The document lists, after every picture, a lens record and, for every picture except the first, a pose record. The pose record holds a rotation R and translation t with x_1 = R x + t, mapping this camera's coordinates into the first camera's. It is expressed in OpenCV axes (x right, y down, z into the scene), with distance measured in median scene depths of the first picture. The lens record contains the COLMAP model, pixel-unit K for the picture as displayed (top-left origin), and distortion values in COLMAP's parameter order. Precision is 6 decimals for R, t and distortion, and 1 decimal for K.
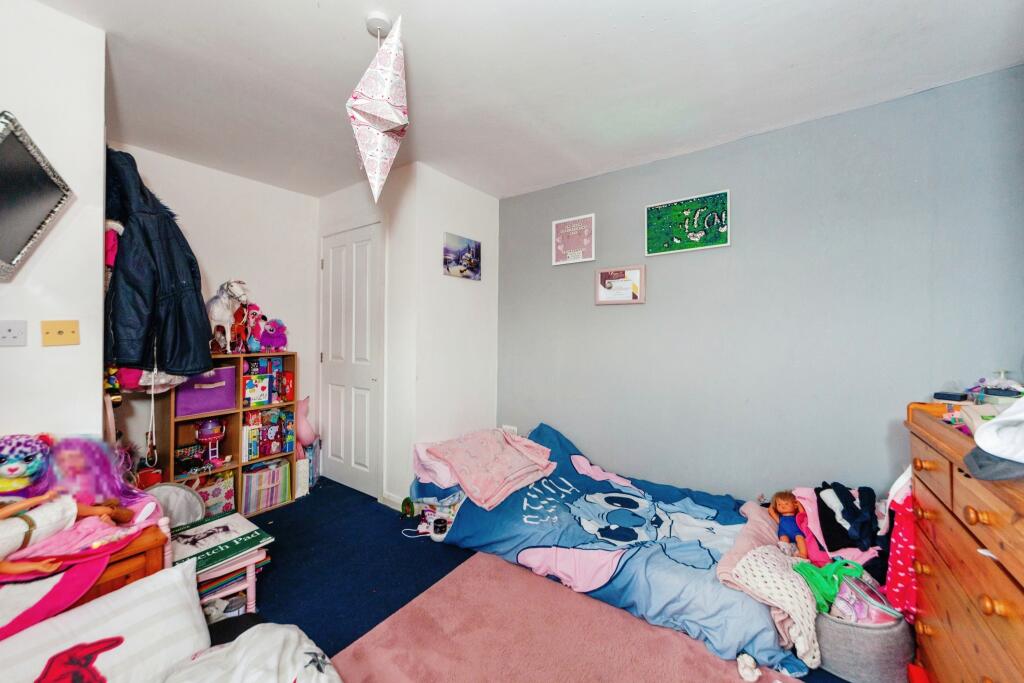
lens RADIAL K [[369.5, 0, 512.0], [0, 369.5, 341.5], [0, 0, 1]] dist [0.000199, -0.000227]
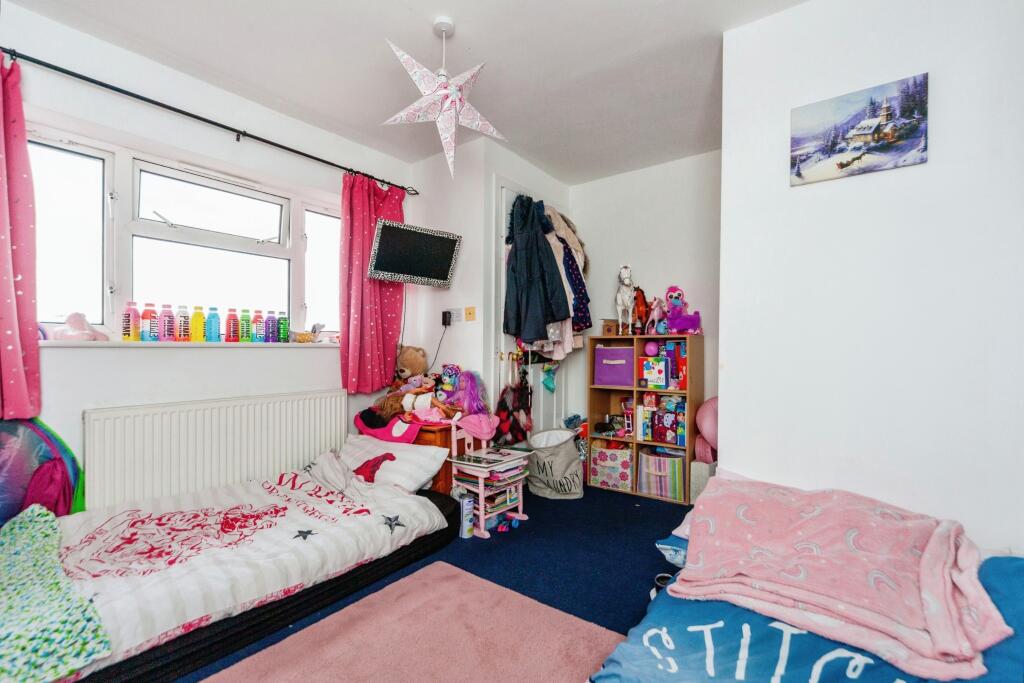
lens RADIAL K [[452.5, 0, 512.0], [0, 452.5, 341.5], [0, 0, 1]] dist [-0.000217, -0.000140]
pose [[-0.019061, -0.013597, -0.999726, 0.521652], [-0.020970, 0.999693, -0.013196, 0.071092], [0.999598, 0.020713, -0.019341, 0.628083]]
